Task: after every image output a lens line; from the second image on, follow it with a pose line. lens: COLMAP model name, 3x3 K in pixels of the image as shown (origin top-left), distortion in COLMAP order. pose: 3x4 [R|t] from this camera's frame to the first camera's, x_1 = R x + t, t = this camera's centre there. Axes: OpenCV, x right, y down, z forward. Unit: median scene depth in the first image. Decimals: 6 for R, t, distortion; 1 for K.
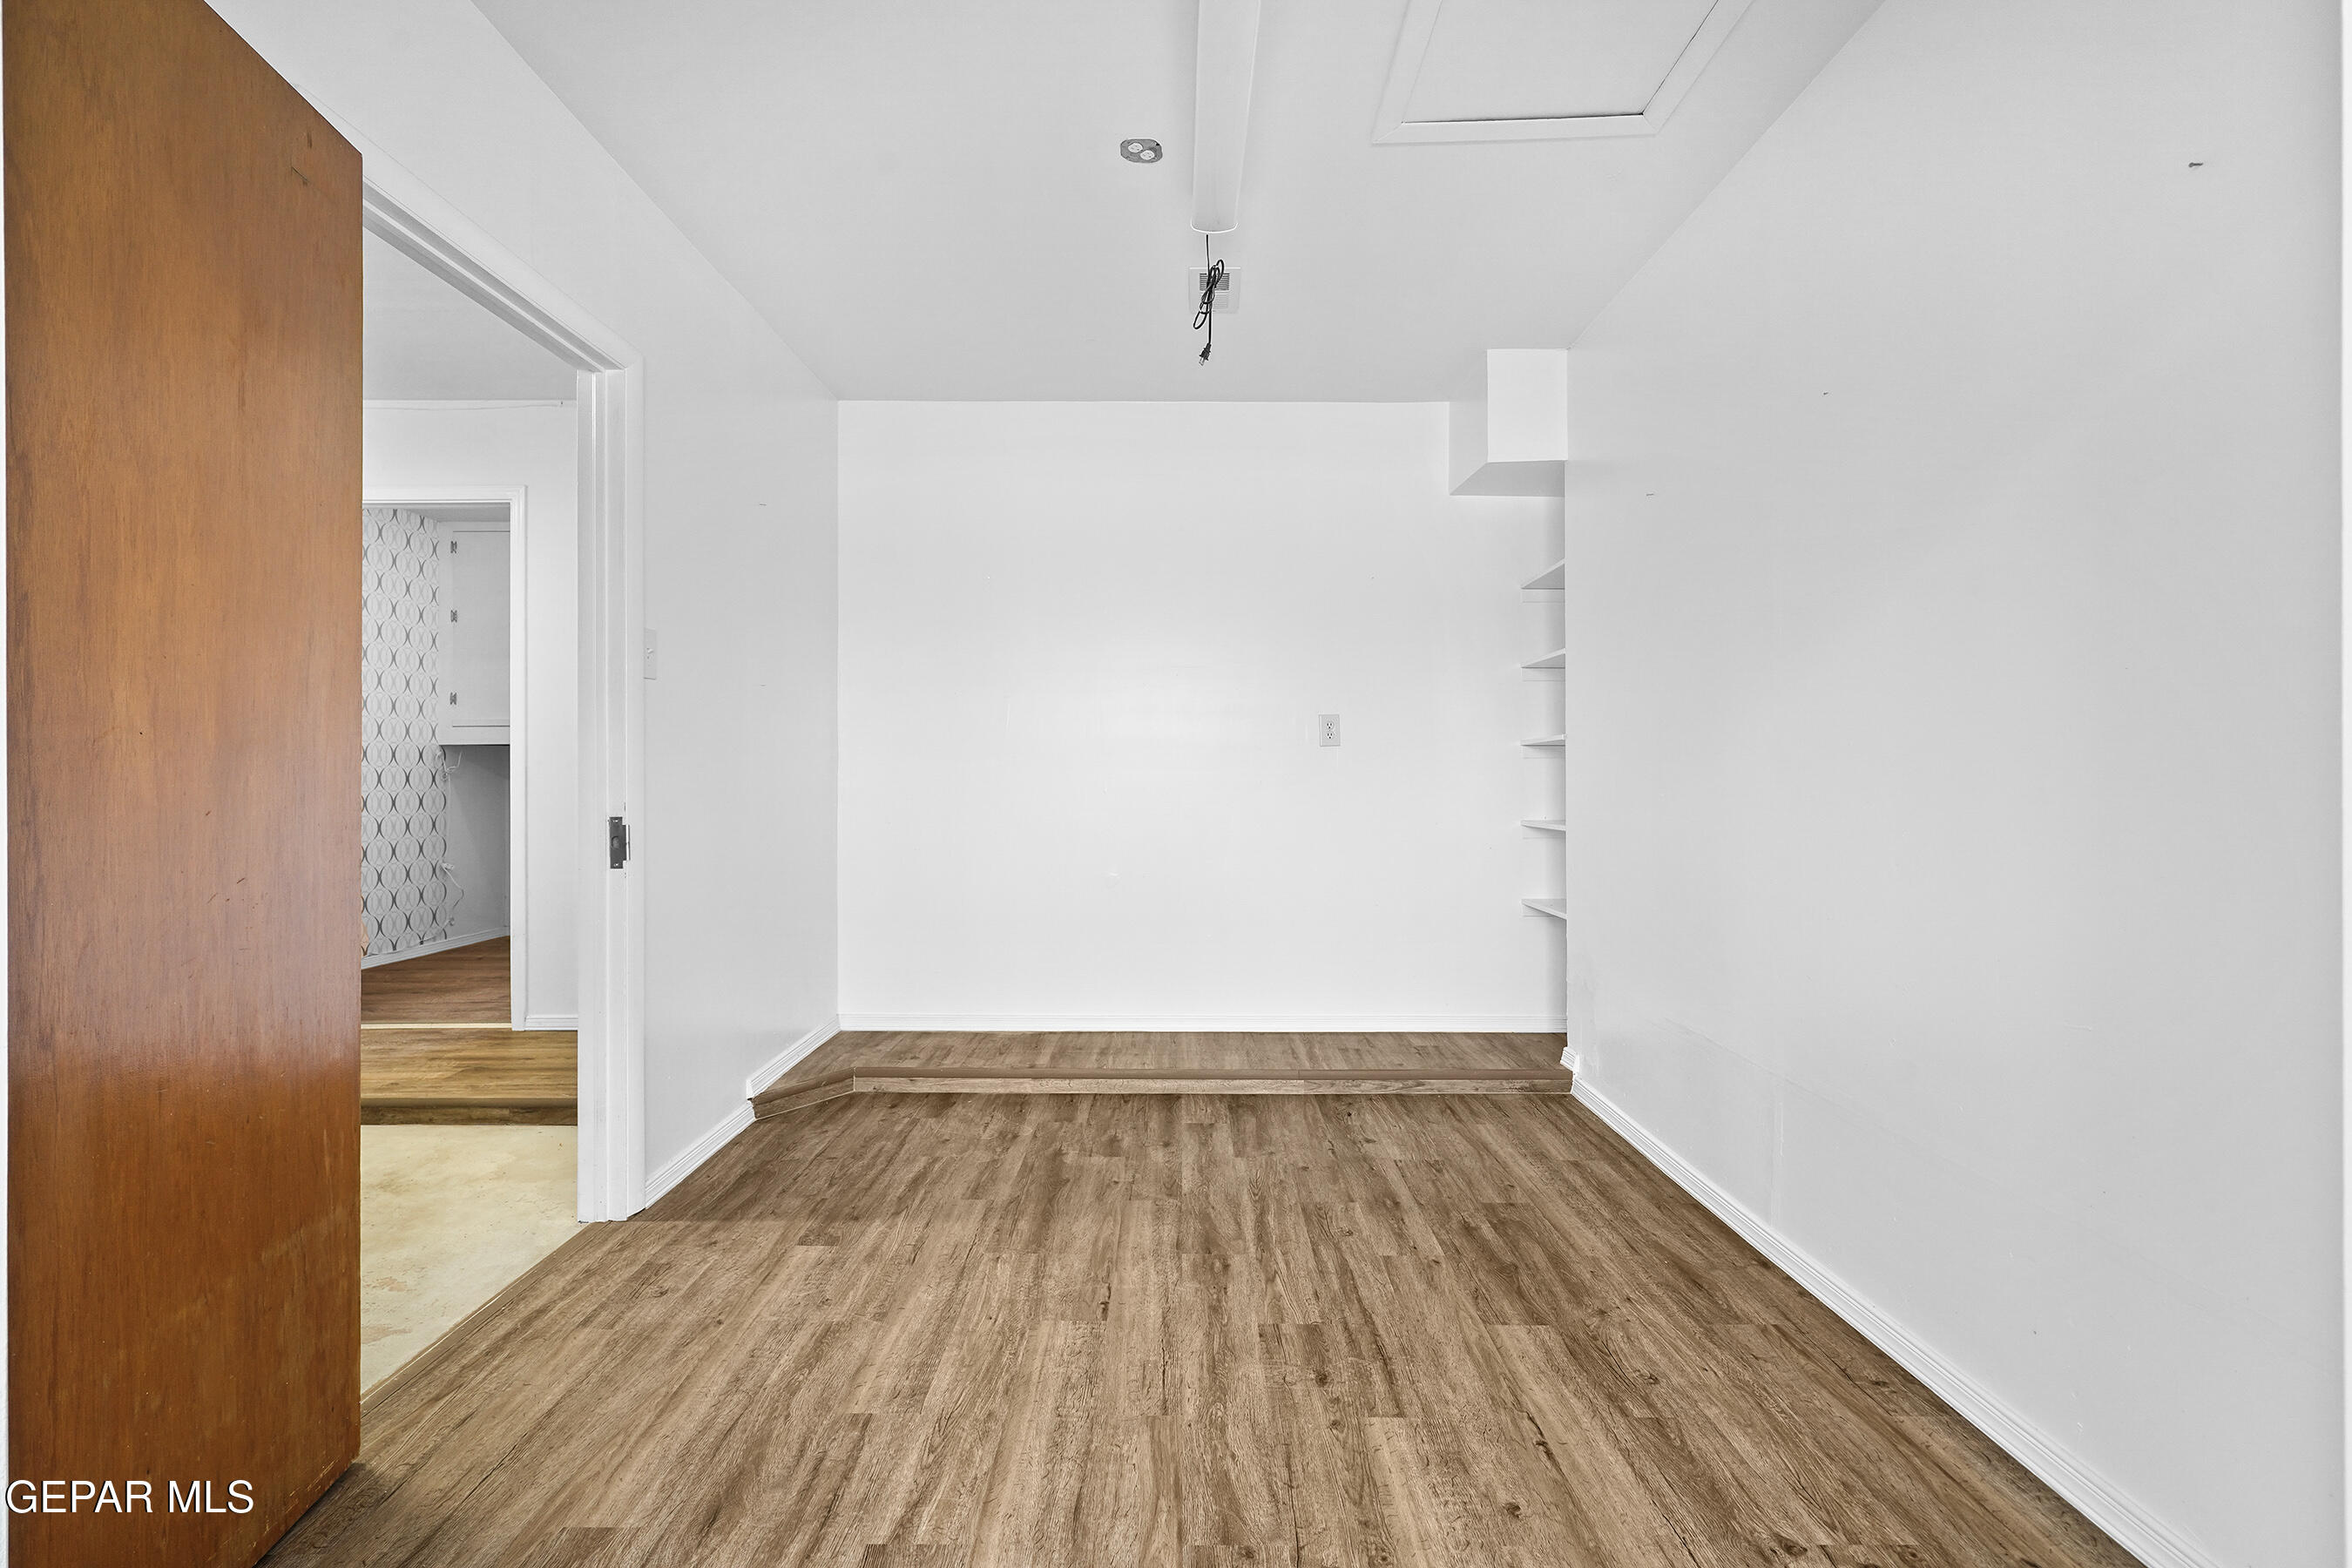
lens RADIAL K [[1082.2, 0, 1171.9], [0, 1082.2, 779.6], [0, 0, 1]] dist [-0.001990, 0.000780]
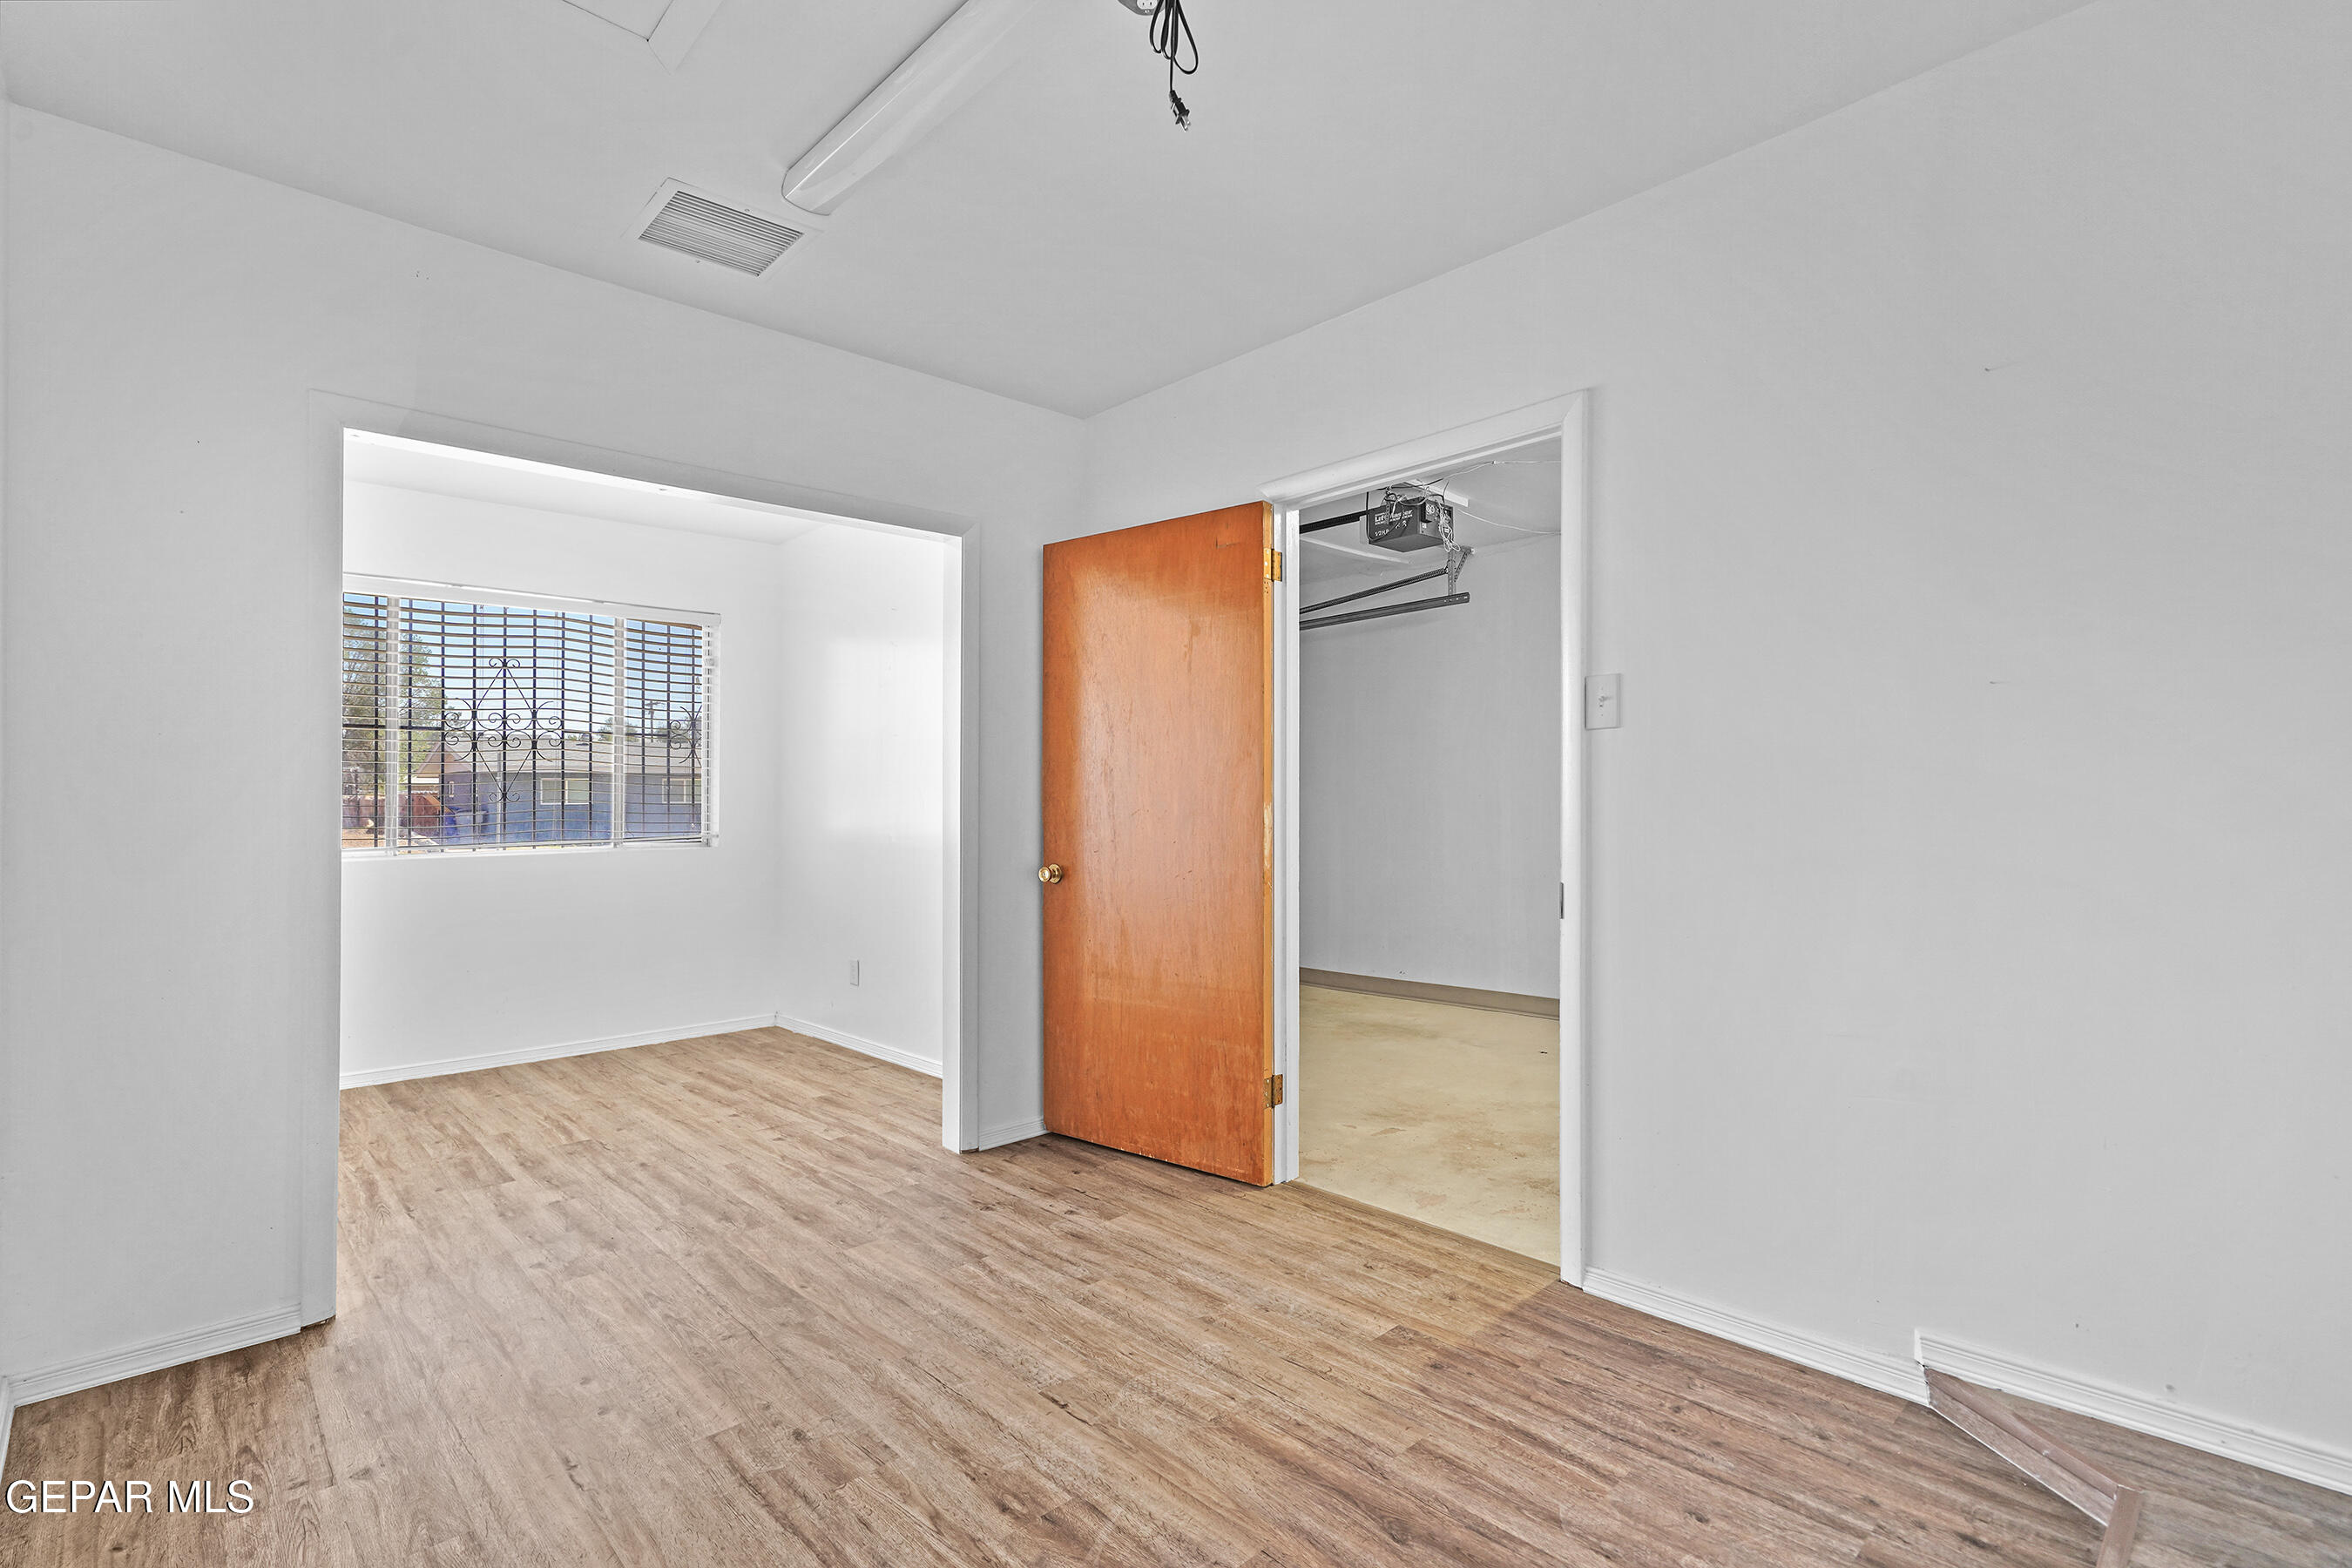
lens RADIAL K [[1082.2, 0, 1174.7], [0, 1082.2, 795.2], [0, 0, 1]] dist [-0.001990, 0.000780]
pose [[-0.722918, 0.002610, -0.690929, 0.532519], [0.005612, 0.999982, -0.002095, -0.047011], [0.690911, -0.005392, -0.722919, 1.799815]]
